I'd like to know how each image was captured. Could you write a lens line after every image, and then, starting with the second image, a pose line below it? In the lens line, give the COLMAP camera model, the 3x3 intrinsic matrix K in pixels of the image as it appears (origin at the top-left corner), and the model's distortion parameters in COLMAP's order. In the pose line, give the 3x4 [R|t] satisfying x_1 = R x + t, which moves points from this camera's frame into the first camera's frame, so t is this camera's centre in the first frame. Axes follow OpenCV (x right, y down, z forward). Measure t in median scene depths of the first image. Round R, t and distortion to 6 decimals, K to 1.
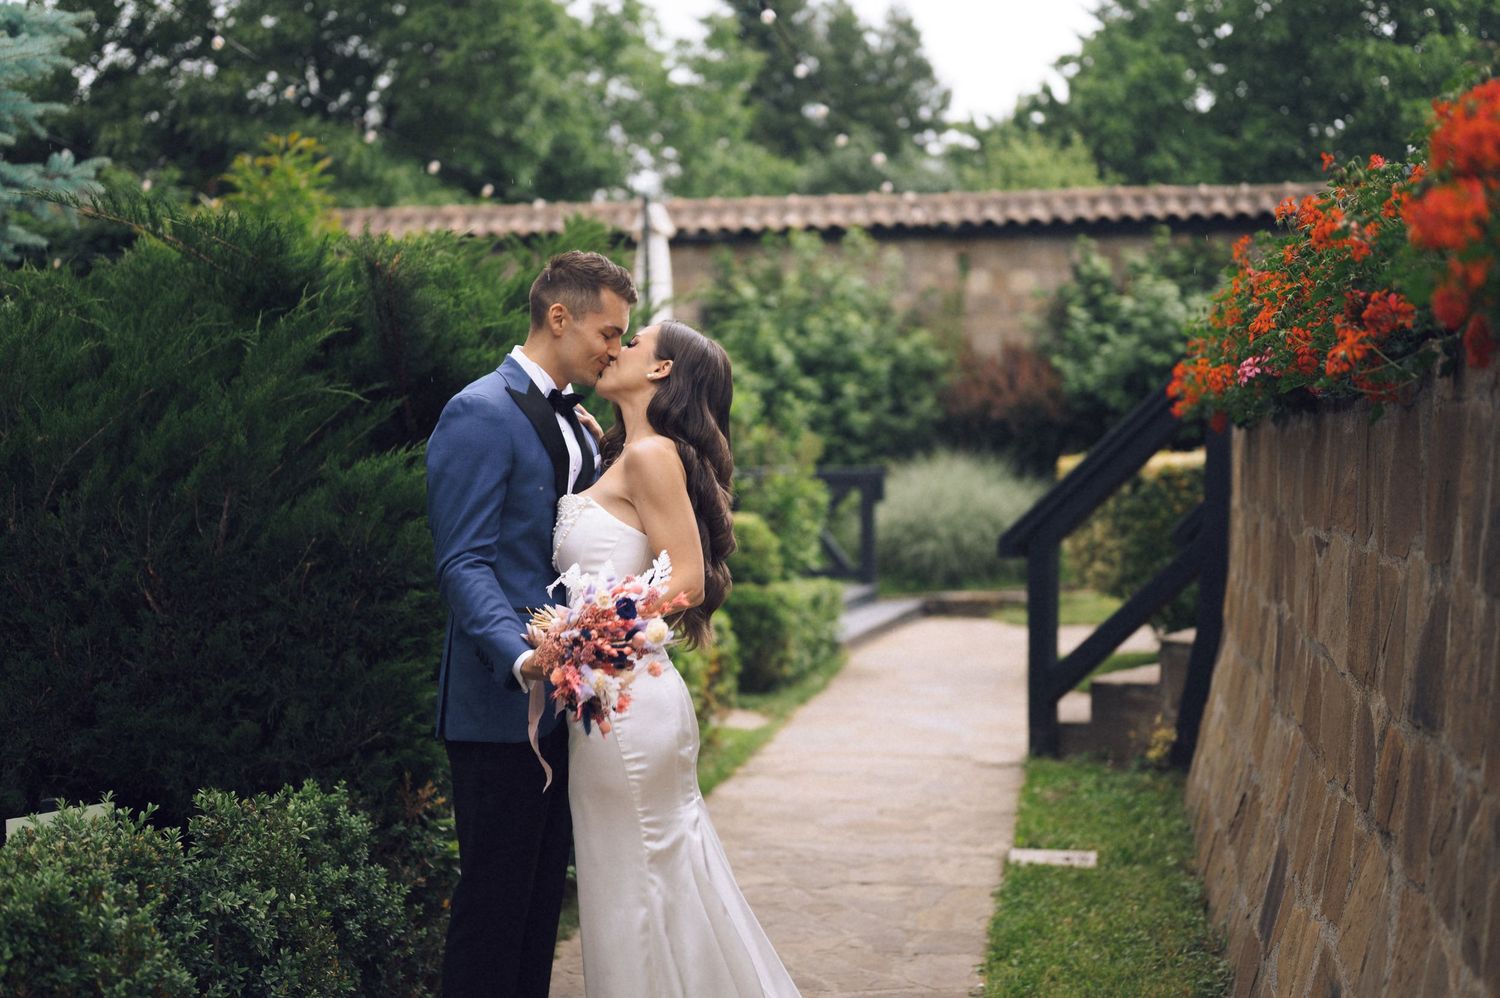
lens RADIAL K [[2107.0, 0, 750.0], [0, 2107.0, 499.0], [0, 0, 1]] dist [0.009978, -0.044097]
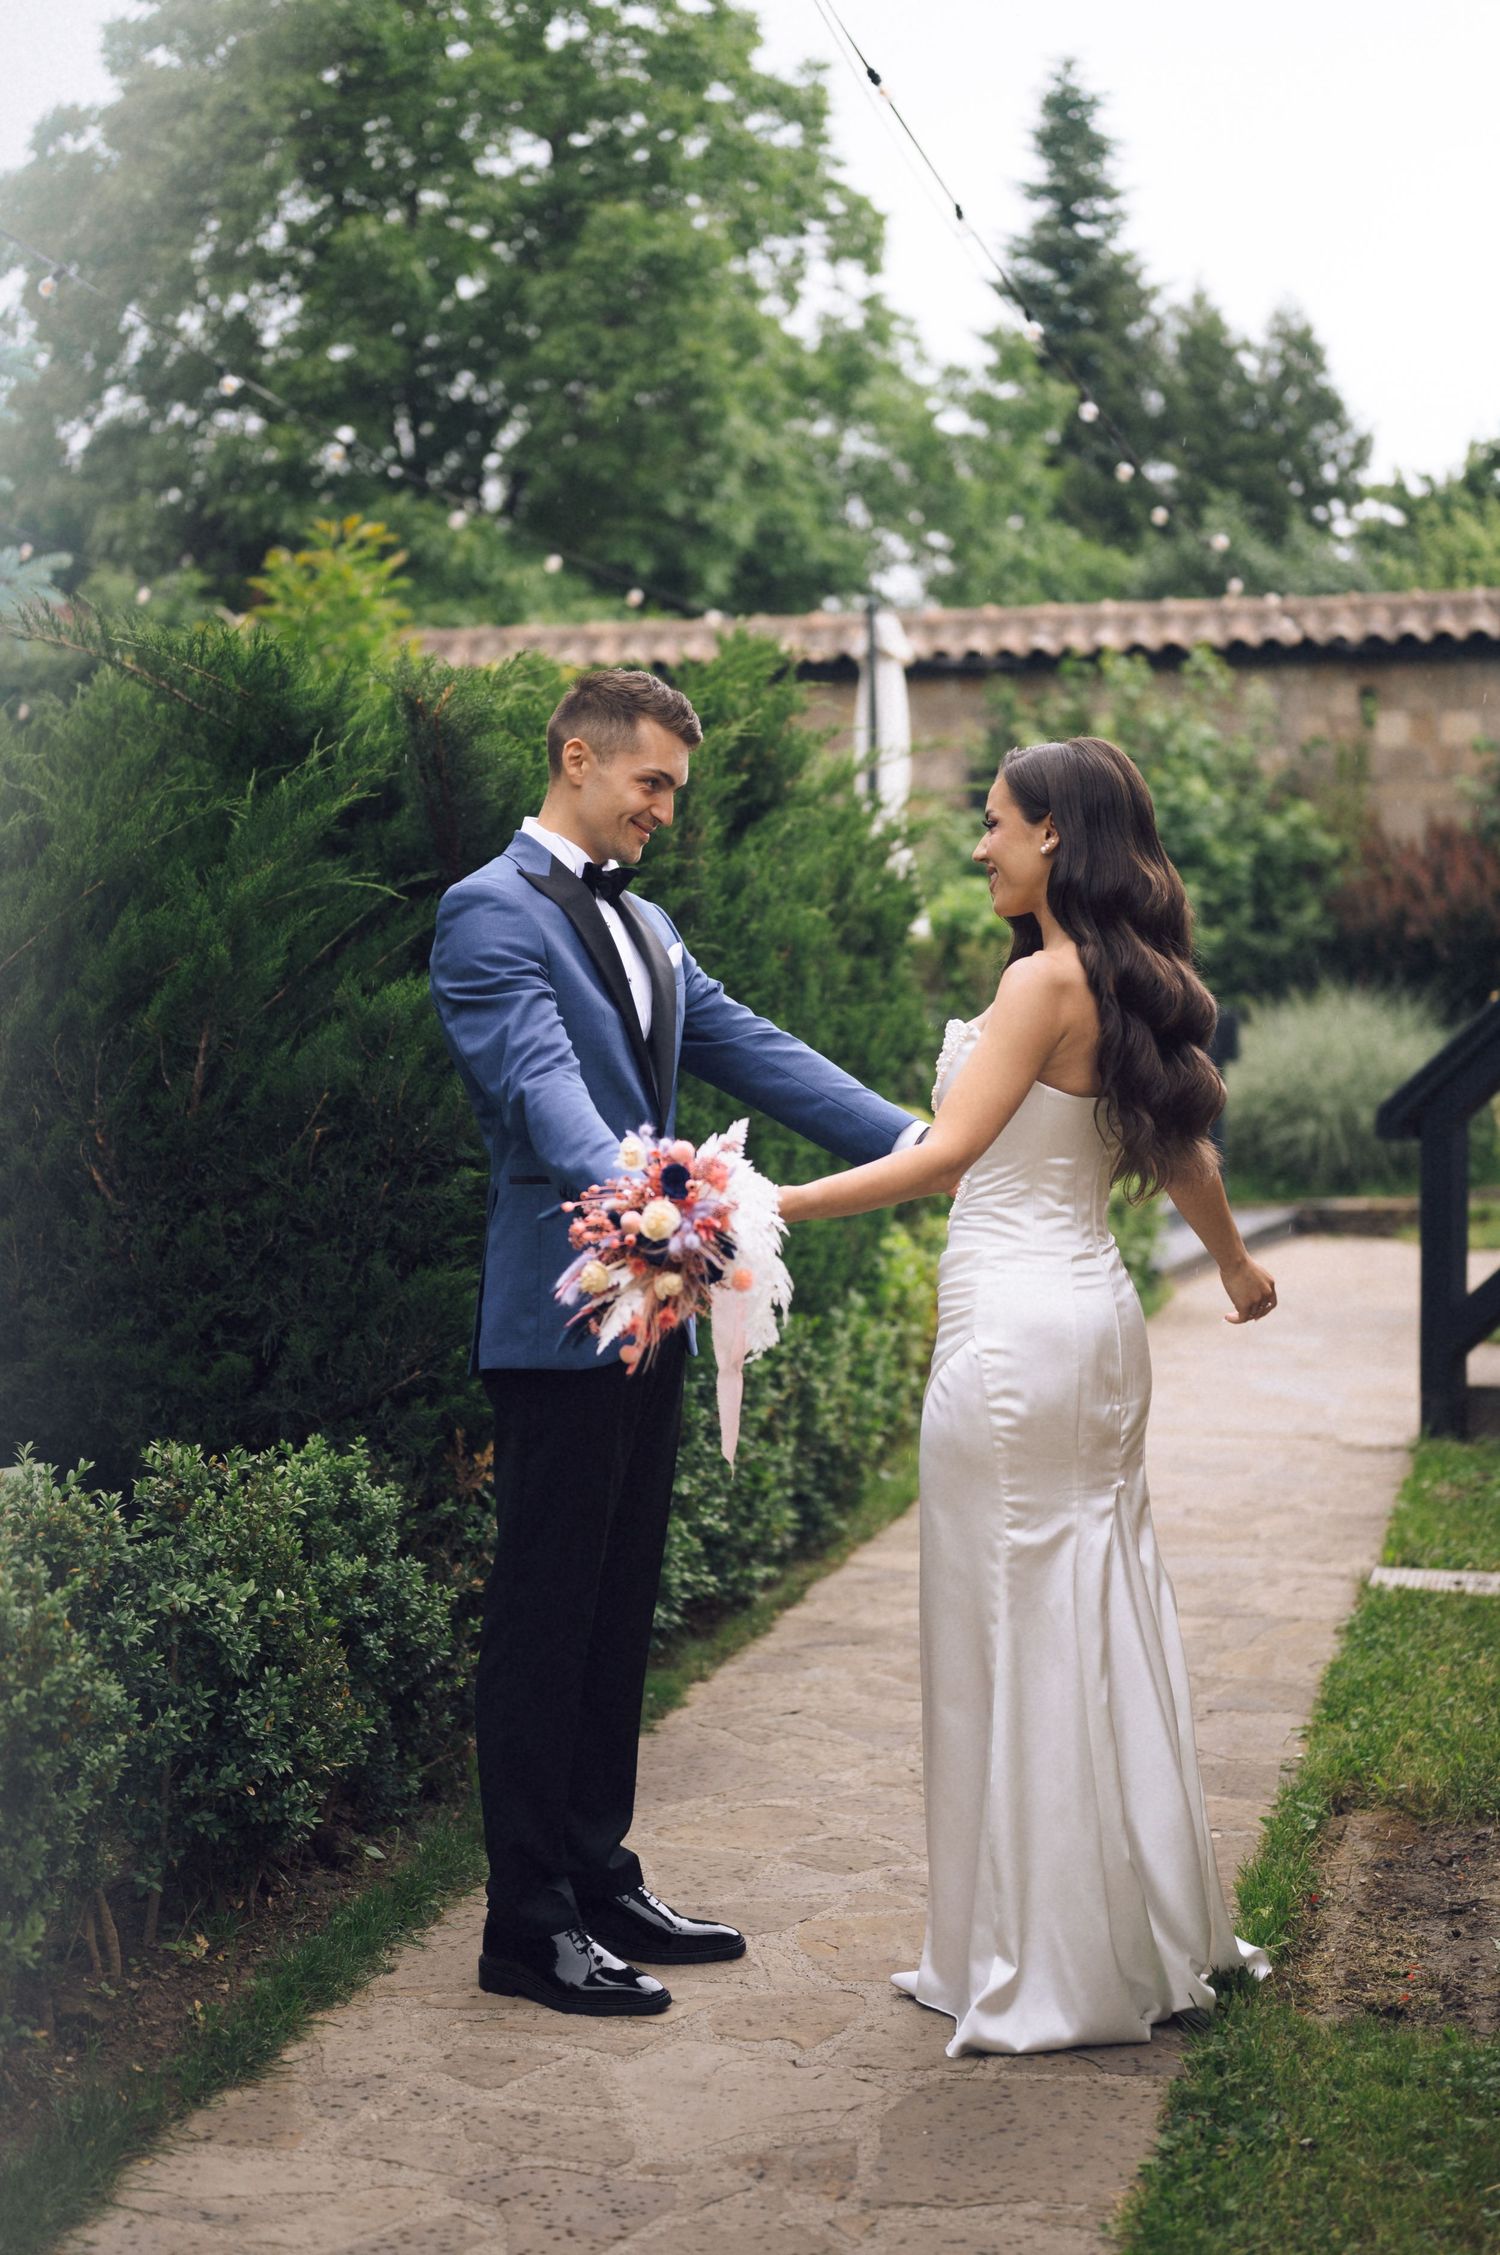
lens RADIAL K [[3167.6, 0, 764.7], [0, 3167.6, 1122.9], [0, 0, 1]] dist [0.009978, -0.044097]
pose [[0.995734, 0.003729, -0.092194, 0.019029], [-0.001954, 0.999811, 0.019337, 0.004192], [0.092249, -0.019075, 0.995553, -0.018817]]
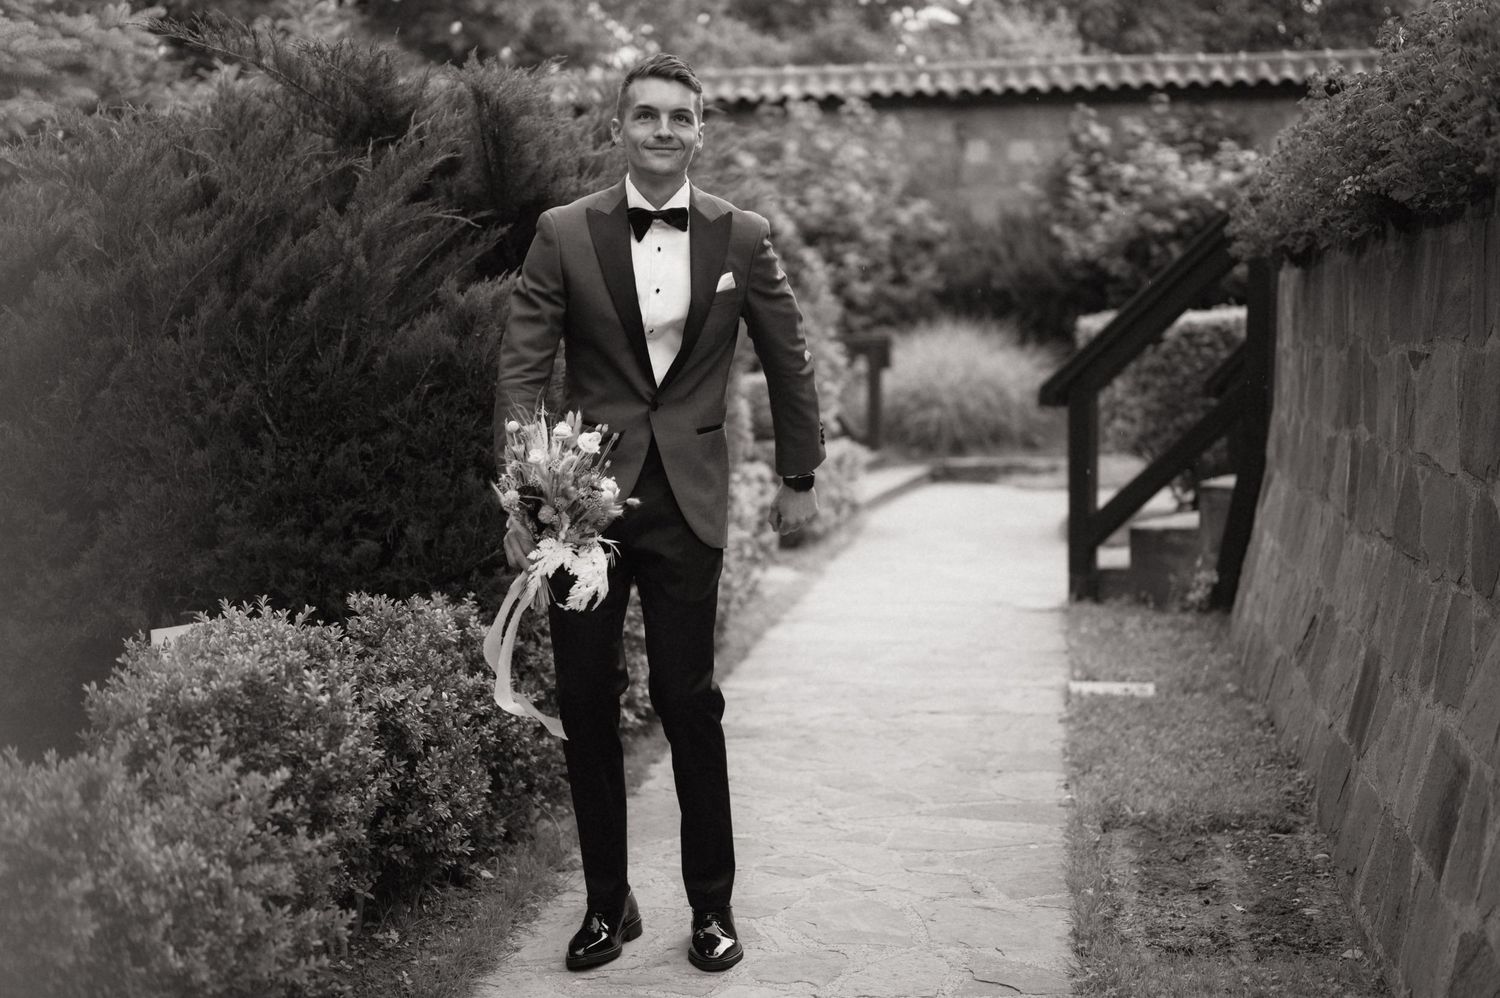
lens RADIAL K [[2108.6, 0, 760.1], [0, 2108.6, 494.7], [0, 0, 1]] dist [-0.004249, -0.133027]
pose [[0.999870, -0.007664, 0.014155, -0.033798], [0.006887, 0.998508, 0.054161, 0.015791], [-0.014549, -0.054056, 0.998432, -0.012747]]
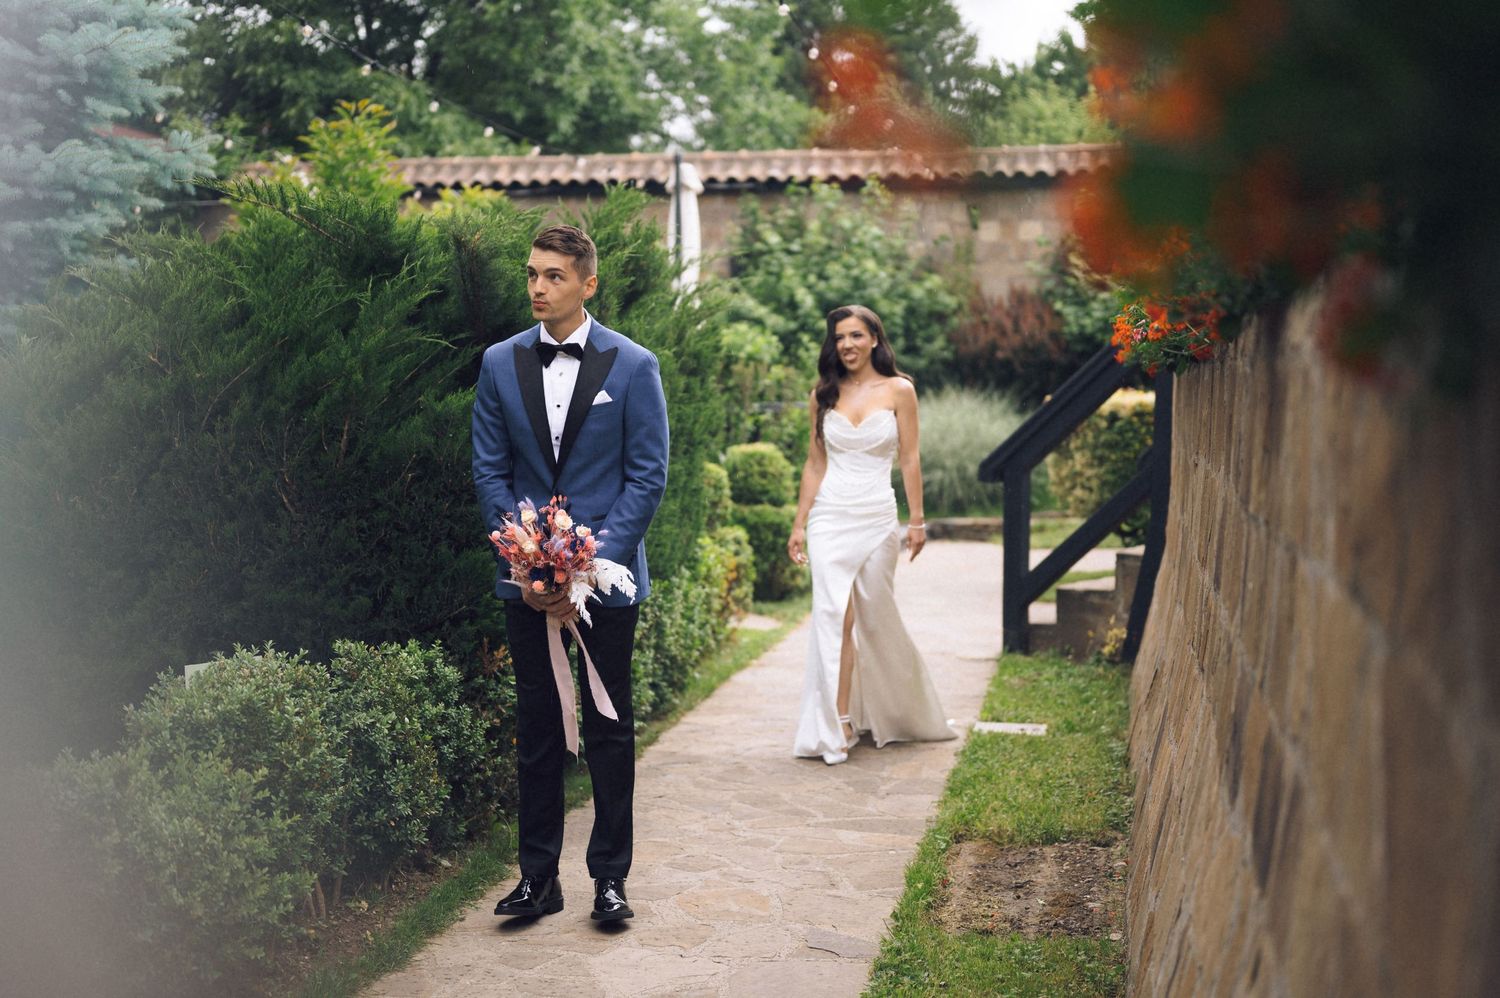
lens RADIAL K [[2022.2, 0, 764.6], [0, 2022.2, 500.3], [0, 0, 1]] dist [-0.000926, 0.047411]
pose [[0.999947, 0.008036, -0.006374, 0.007949], [-0.007817, 0.999403, 0.033655, 0.001731], [0.006641, -0.033604, 0.999413, -0.124322]]
